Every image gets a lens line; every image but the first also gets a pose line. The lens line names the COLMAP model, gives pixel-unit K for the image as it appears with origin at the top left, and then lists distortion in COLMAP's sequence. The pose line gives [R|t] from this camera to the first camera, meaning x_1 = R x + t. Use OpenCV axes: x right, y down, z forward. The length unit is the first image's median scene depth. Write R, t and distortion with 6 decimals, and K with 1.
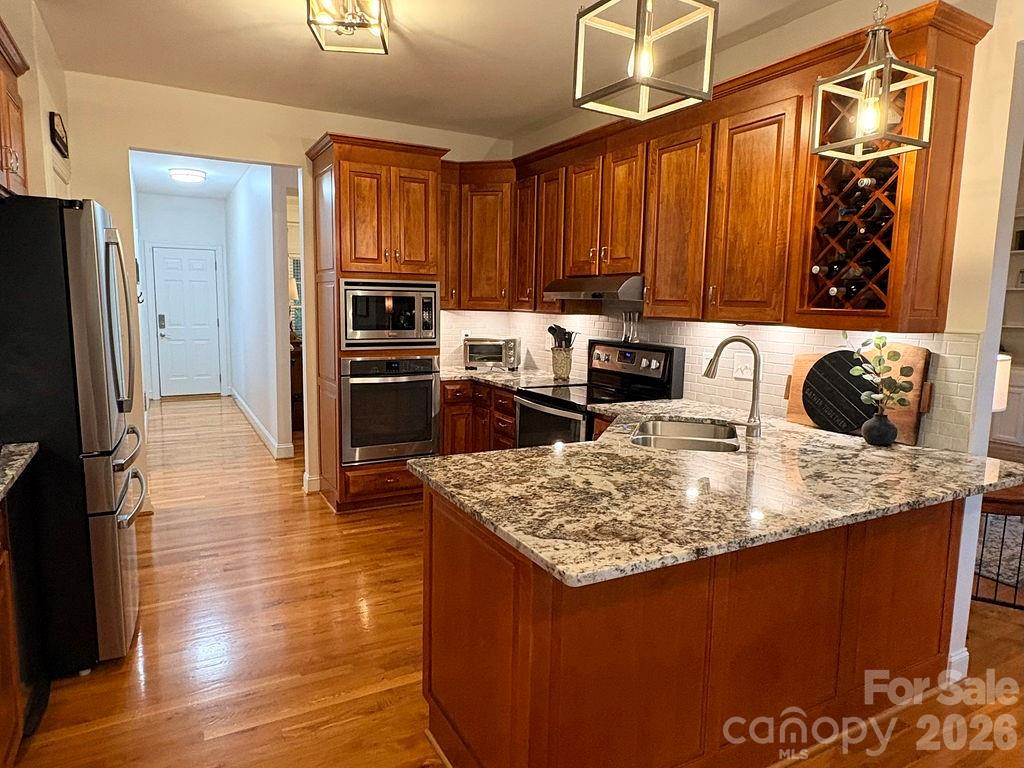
lens RADIAL K [[640.9, 0, 512.0], [0, 640.9, 384.0], [0, 0, 1]] dist [0.000478, 0.000344]
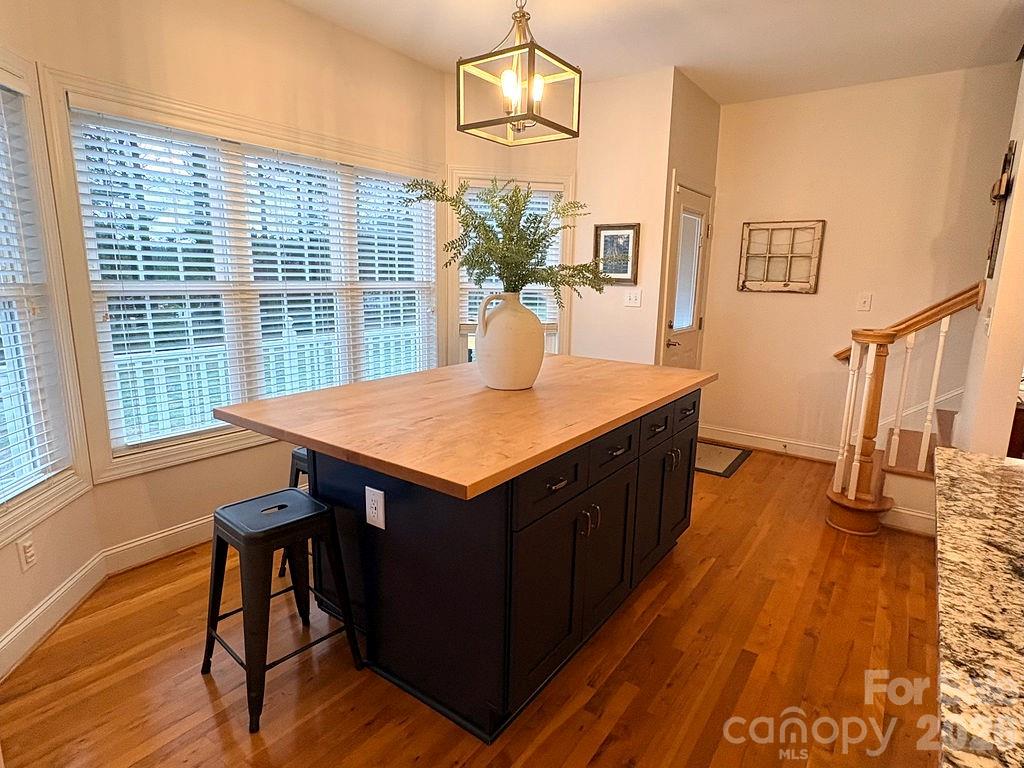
lens RADIAL K [[554.7, 0, 512.0], [0, 554.7, 384.0], [0, 0, 1]] dist [0.000128, -0.000667]
pose [[-0.903855, 0.048428, -0.425090, 1.360962], [-0.087915, 0.951348, 0.295311, -0.129659], [0.418710, 0.304290, -0.855623, 1.438043]]
